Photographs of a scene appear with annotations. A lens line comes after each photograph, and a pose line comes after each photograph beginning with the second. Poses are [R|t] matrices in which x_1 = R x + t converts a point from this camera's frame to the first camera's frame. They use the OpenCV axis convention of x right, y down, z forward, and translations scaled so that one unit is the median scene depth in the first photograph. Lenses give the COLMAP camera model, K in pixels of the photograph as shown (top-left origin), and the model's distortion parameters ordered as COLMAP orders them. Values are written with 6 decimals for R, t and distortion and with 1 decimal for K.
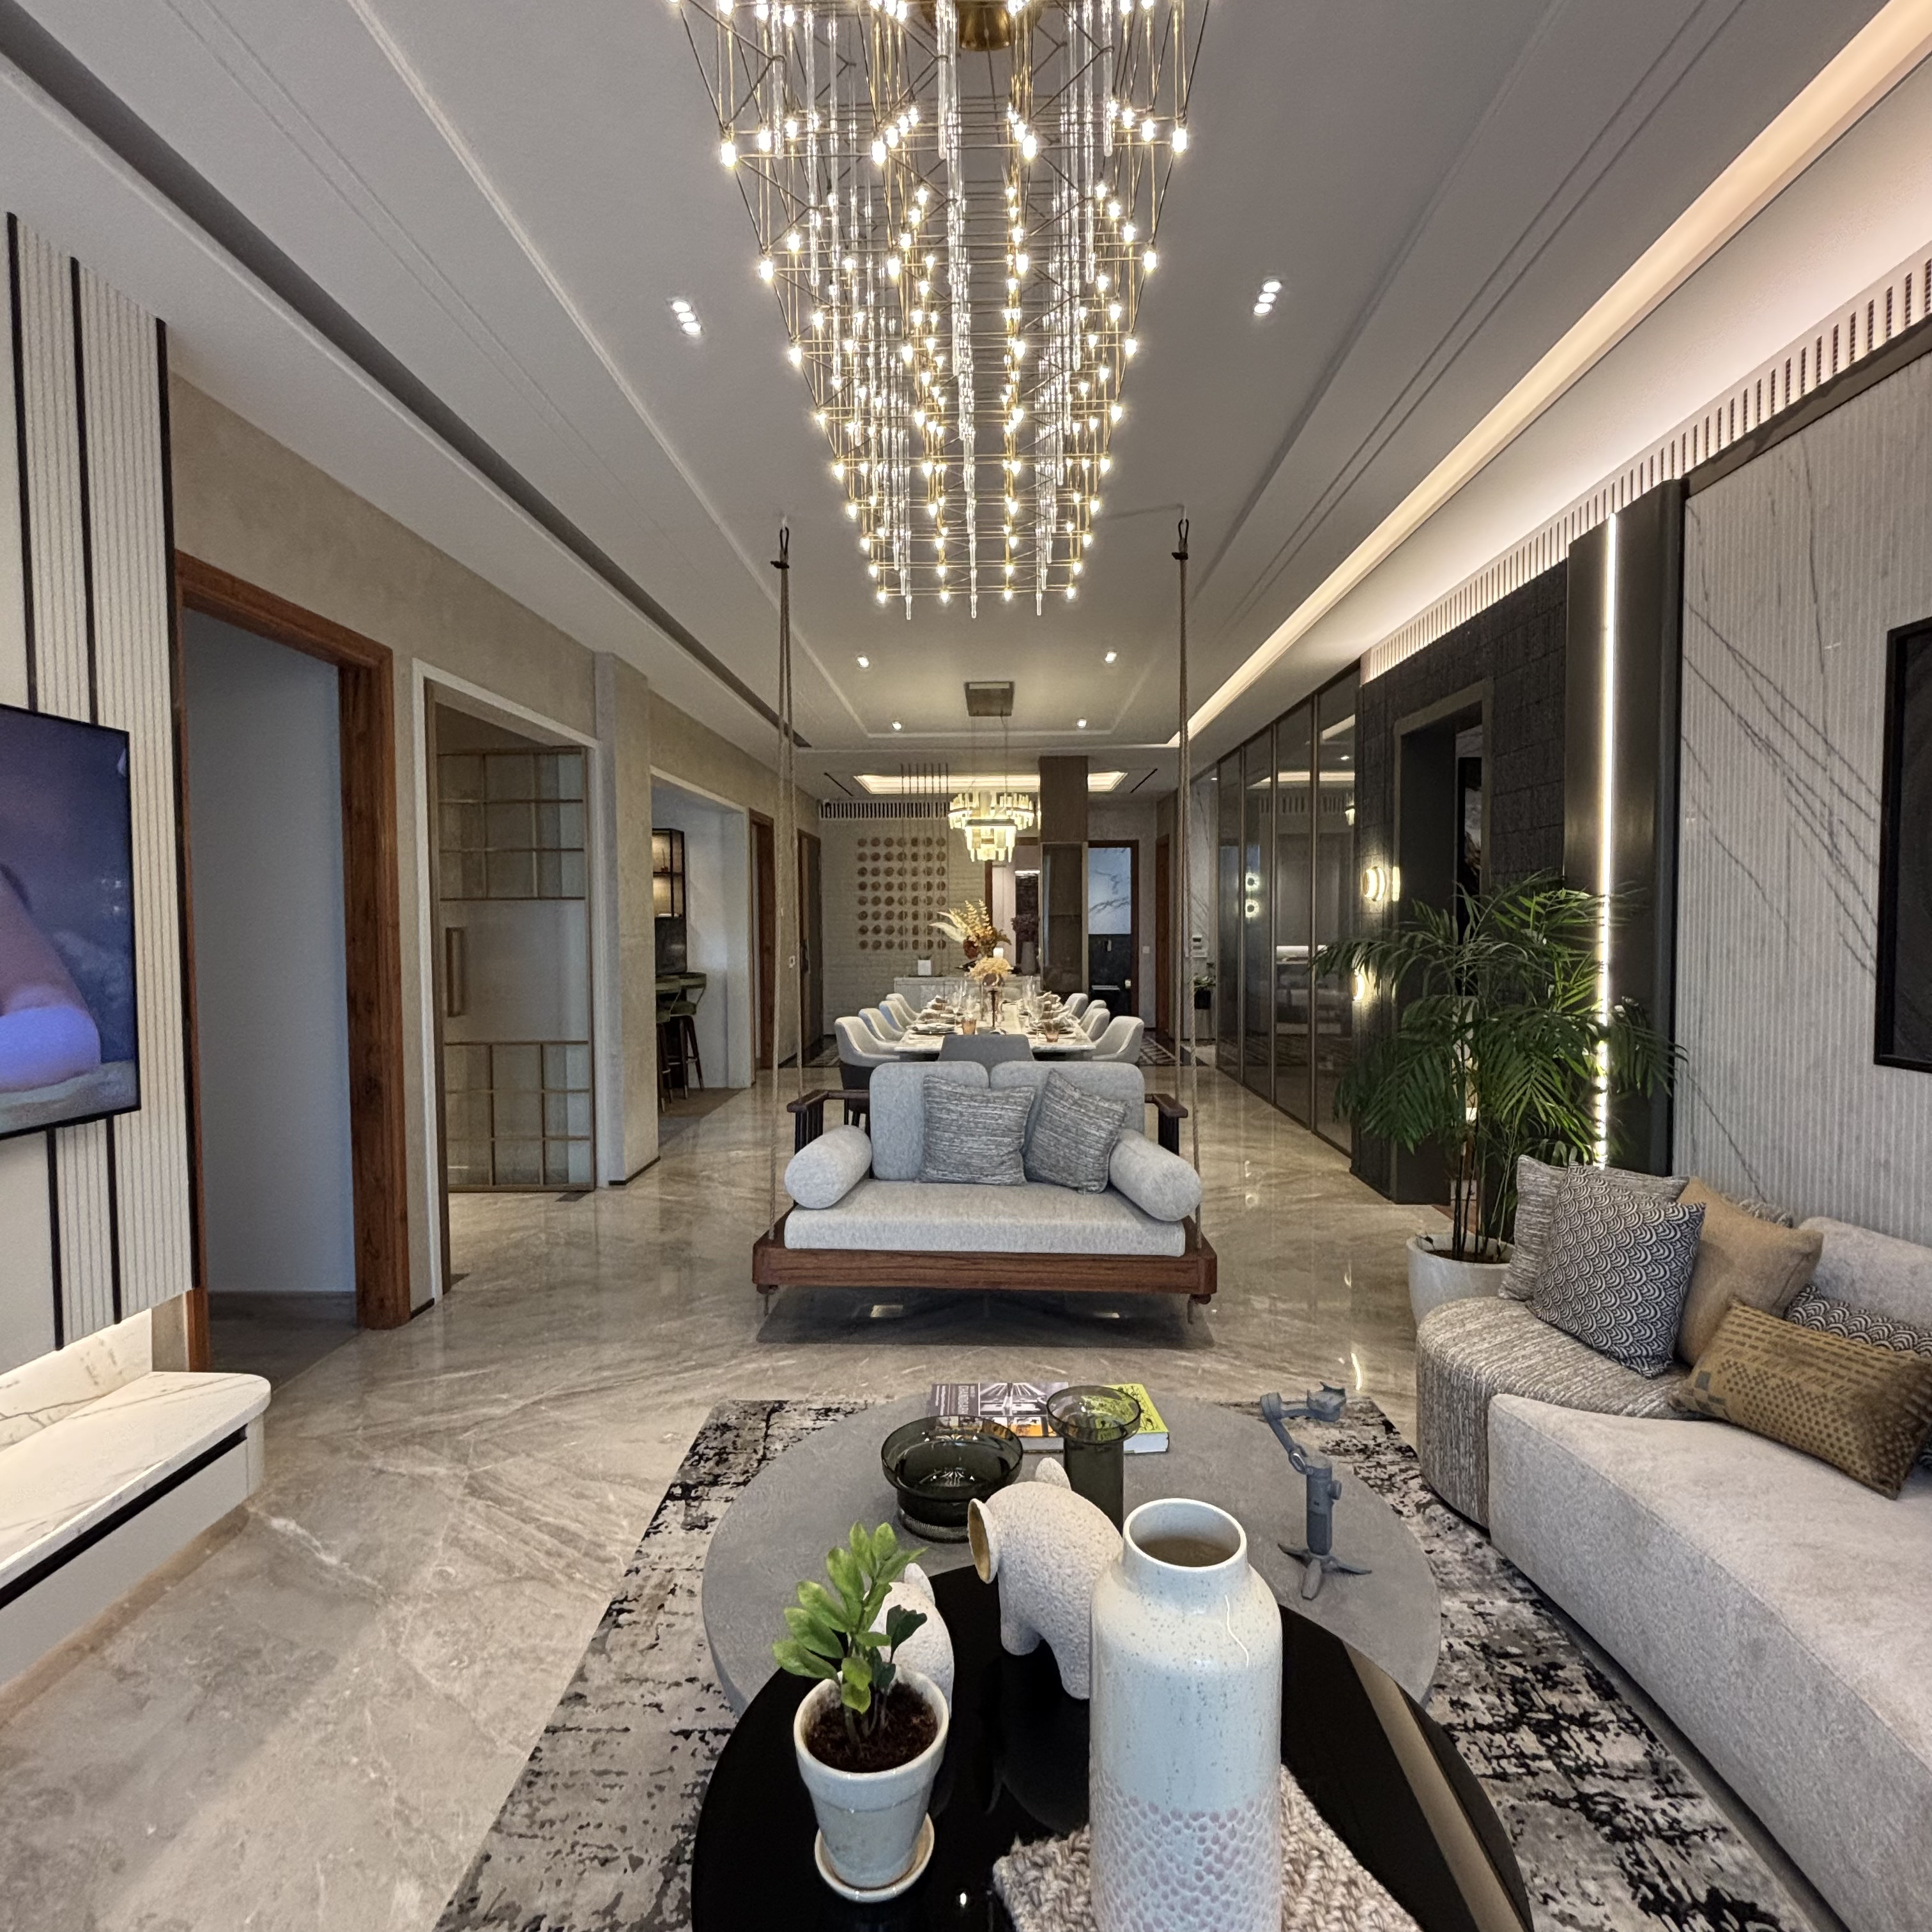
lens RADIAL K [[1041.1, 0, 969.2], [0, 1041.1, 958.9], [0, 0, 1]] dist [0.004551, -0.003898]
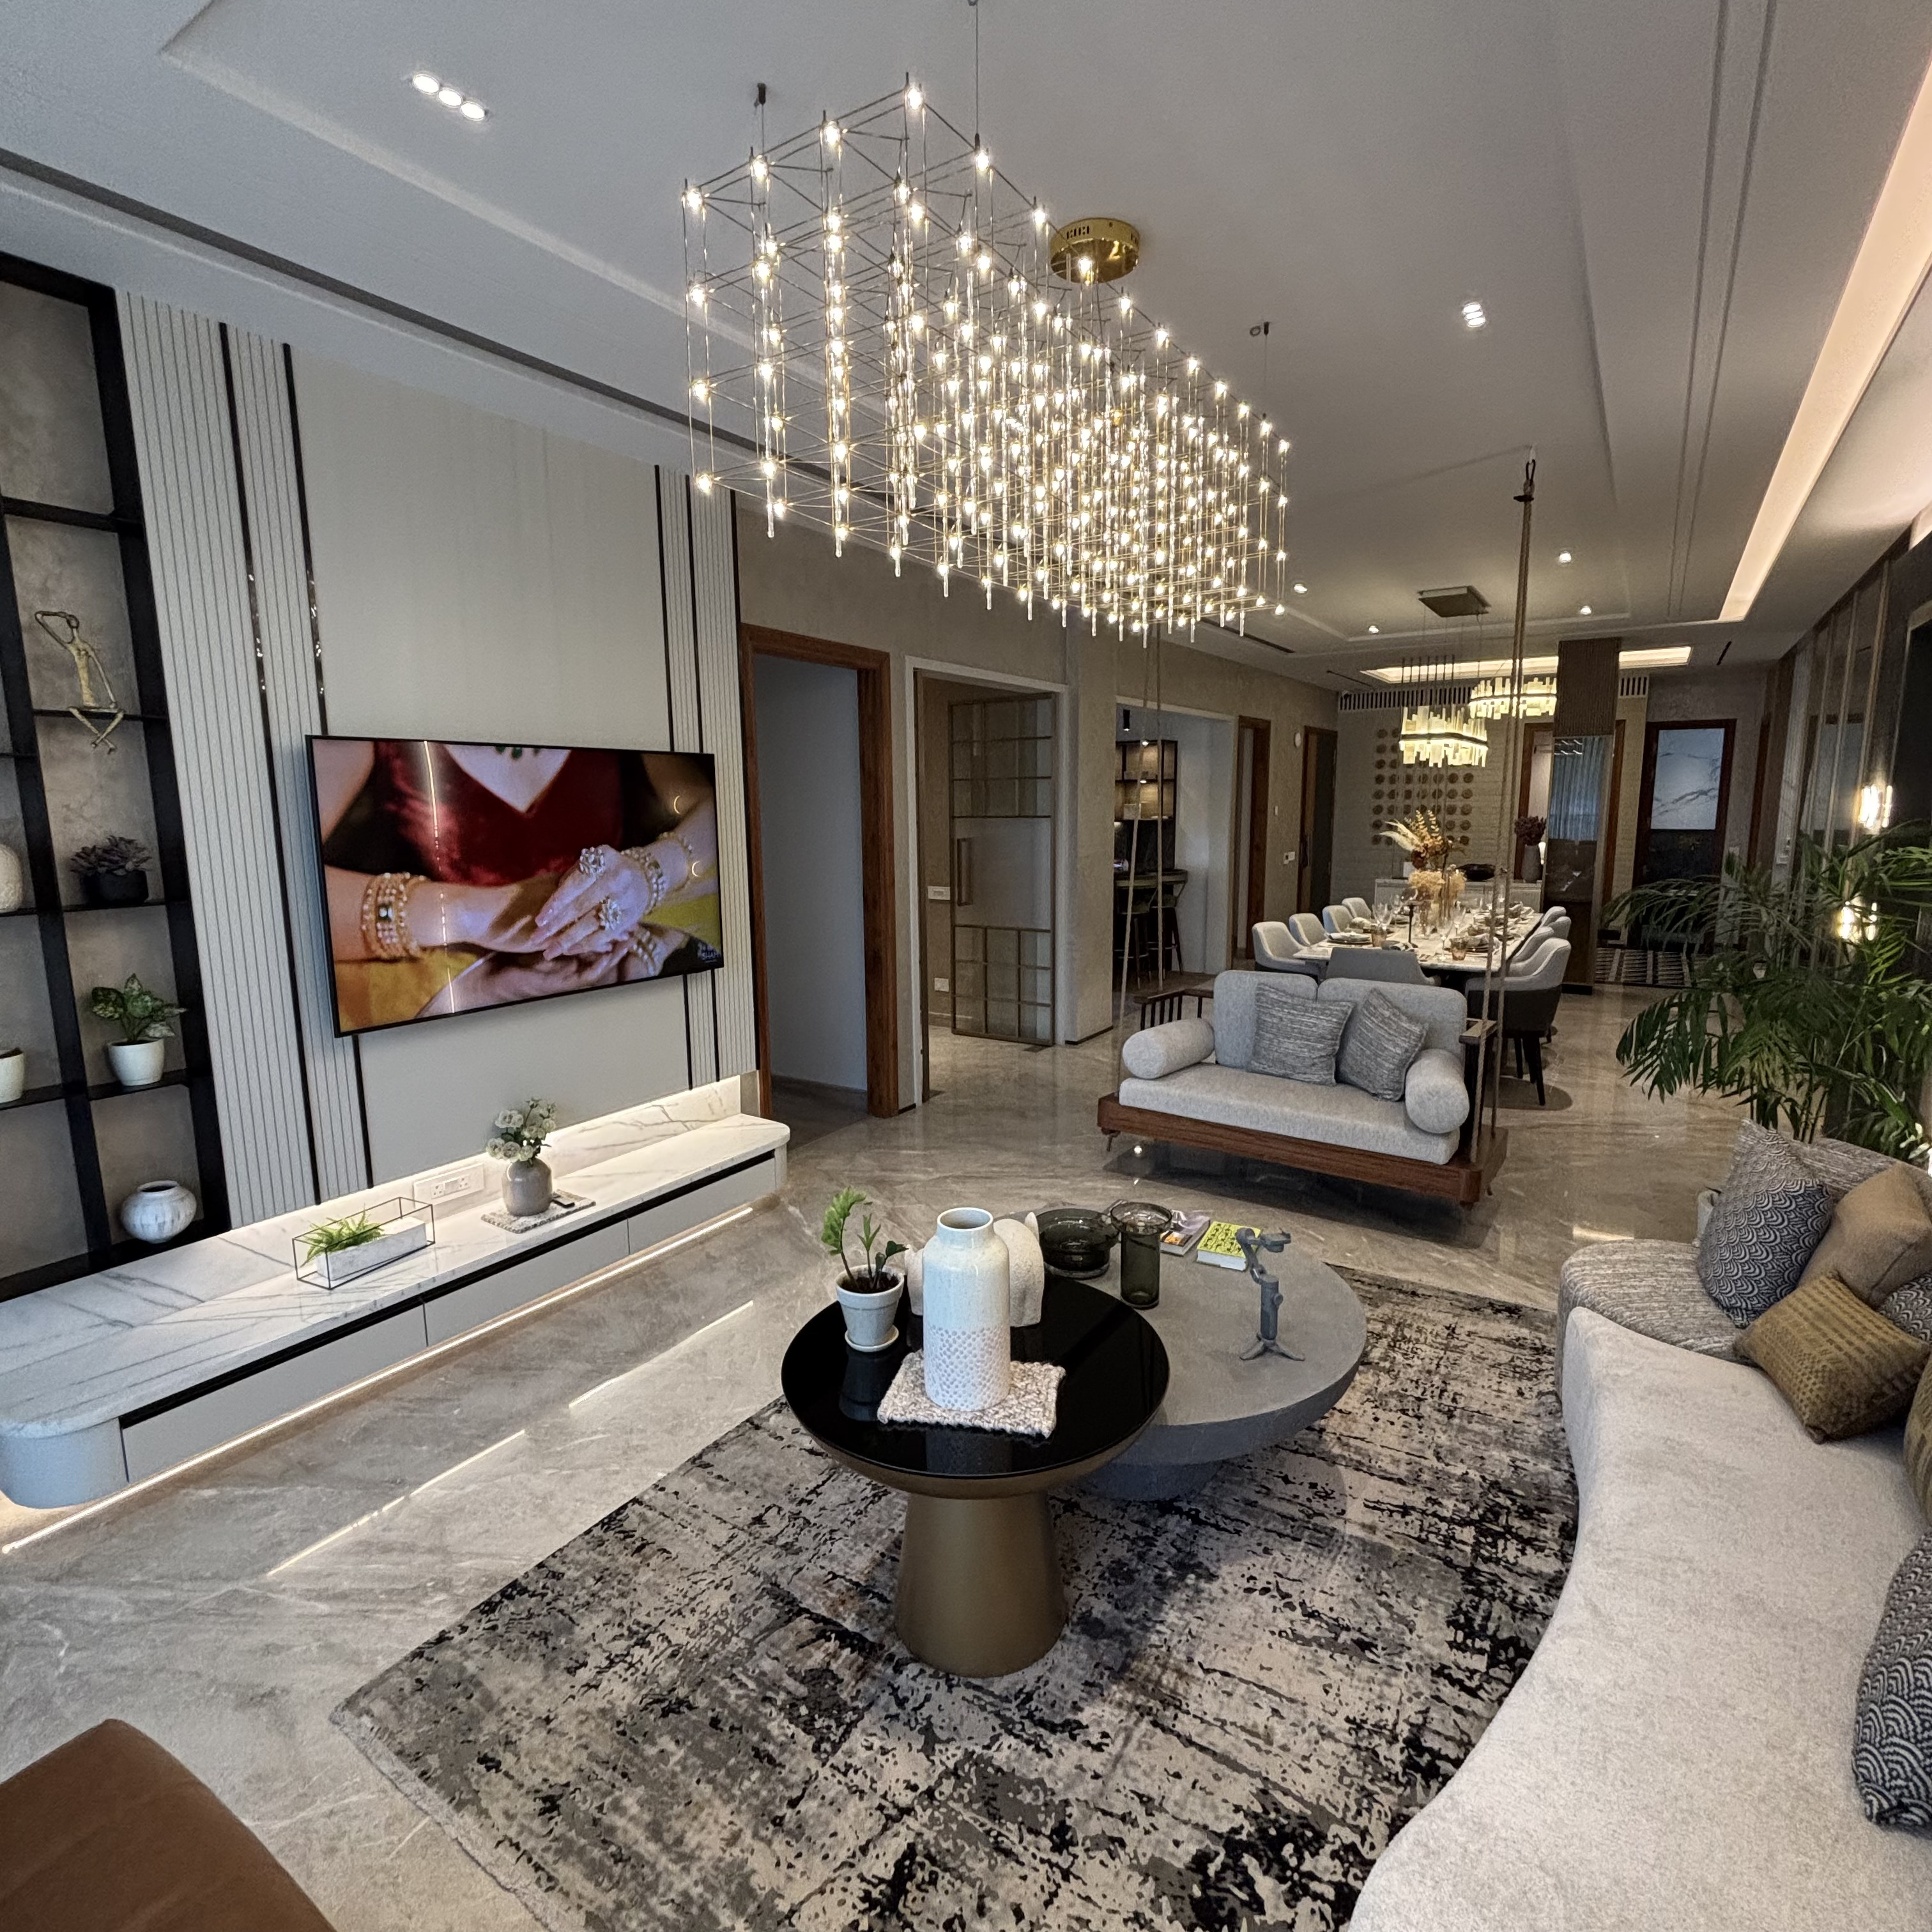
lens RADIAL K [[1041.1, 0, 962.8], [0, 1041.1, 963.2], [0, 0, 1]] dist [0.004551, -0.003898]
pose [[0.848102, 0.080378, -0.523700, 0.306848], [-0.014320, 0.991542, 0.128992, -0.062623], [0.529639, -0.101899, 0.842080, -0.184439]]
